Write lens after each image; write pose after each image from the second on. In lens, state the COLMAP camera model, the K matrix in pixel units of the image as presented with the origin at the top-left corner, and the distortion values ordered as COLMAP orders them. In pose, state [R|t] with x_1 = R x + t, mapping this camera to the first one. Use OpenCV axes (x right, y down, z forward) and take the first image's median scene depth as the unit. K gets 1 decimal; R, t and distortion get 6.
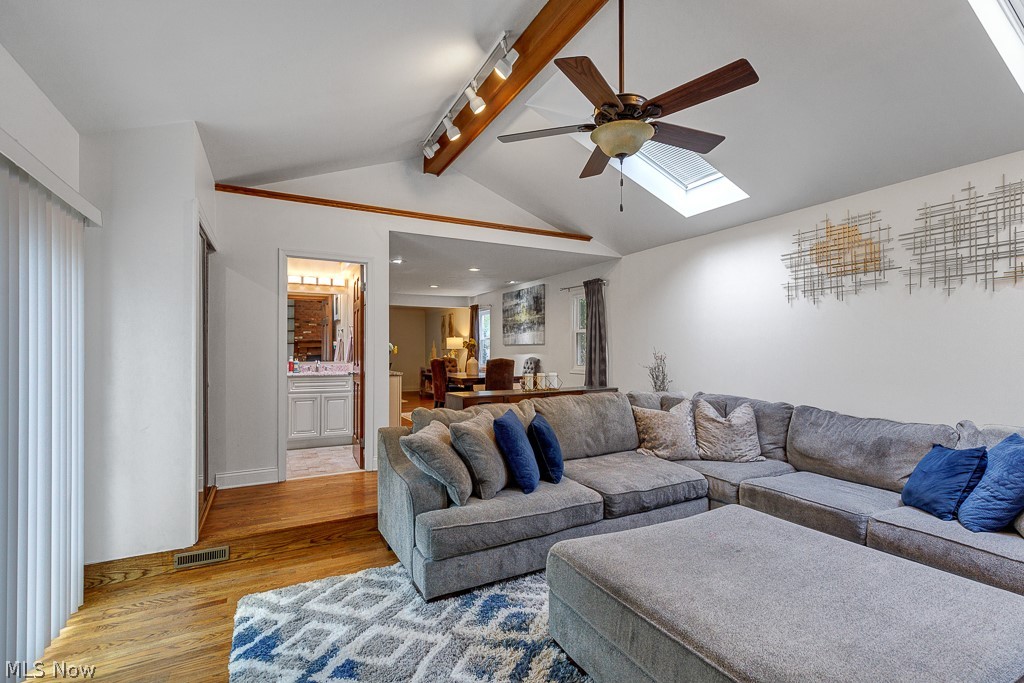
lens RADIAL K [[461.9, 0, 511.3], [0, 461.9, 347.1], [0, 0, 1]] dist [0.004207, -0.000675]
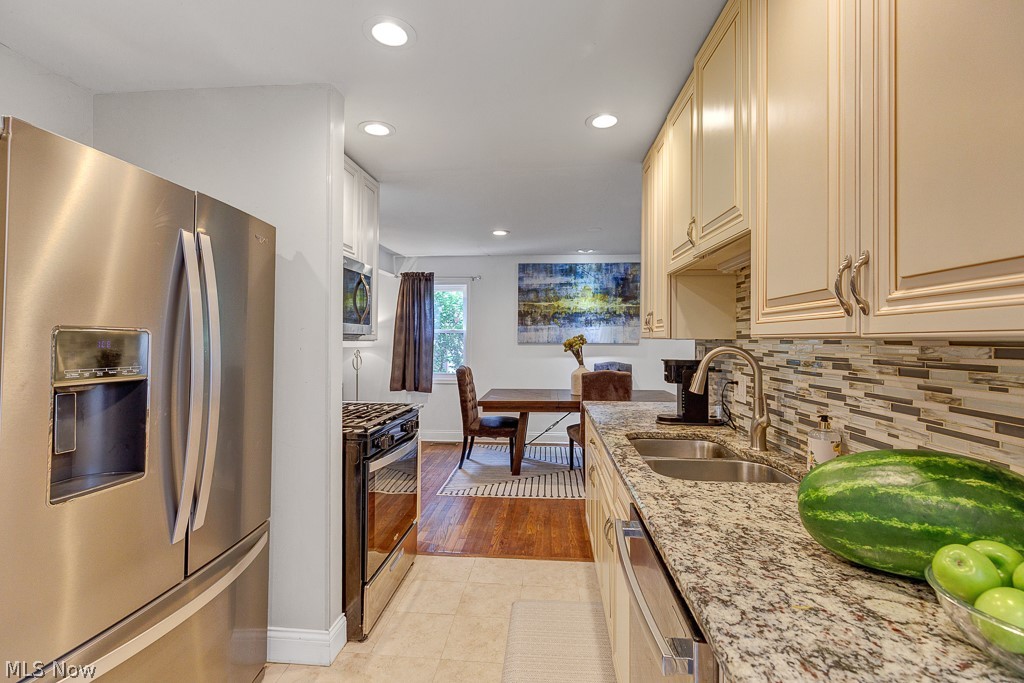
lens RADIAL K [[461.9, 0, 510.5], [0, 461.9, 334.7], [0, 0, 1]] dist [0.004207, -0.000675]
pose [[0.542085, 0.014961, 0.840191, -0.616157], [-0.013686, 0.999866, -0.008975, -0.010875], [-0.840212, -0.006634, 0.542217, 0.718027]]
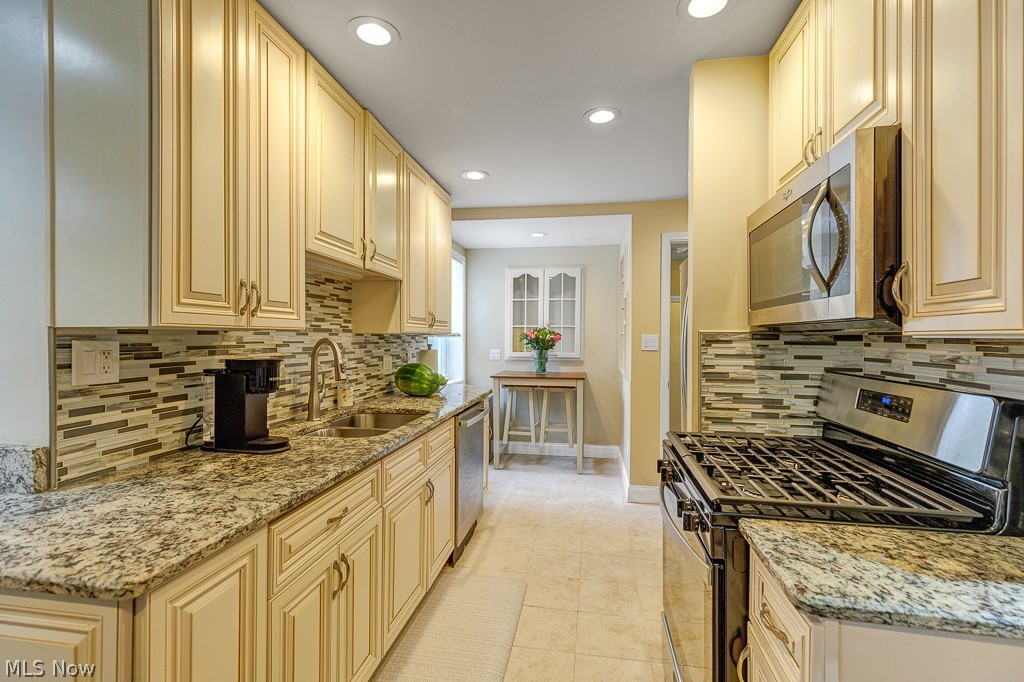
lens RADIAL K [[461.9, 0, 517.5], [0, 461.9, 338.4], [0, 0, 1]] dist [0.004207, -0.000675]
pose [[-0.606515, 0.005504, -0.795053, -0.240957], [0.008375, 0.999965, 0.000533, -0.007817], [0.795028, -0.006335, -0.606540, 0.987156]]
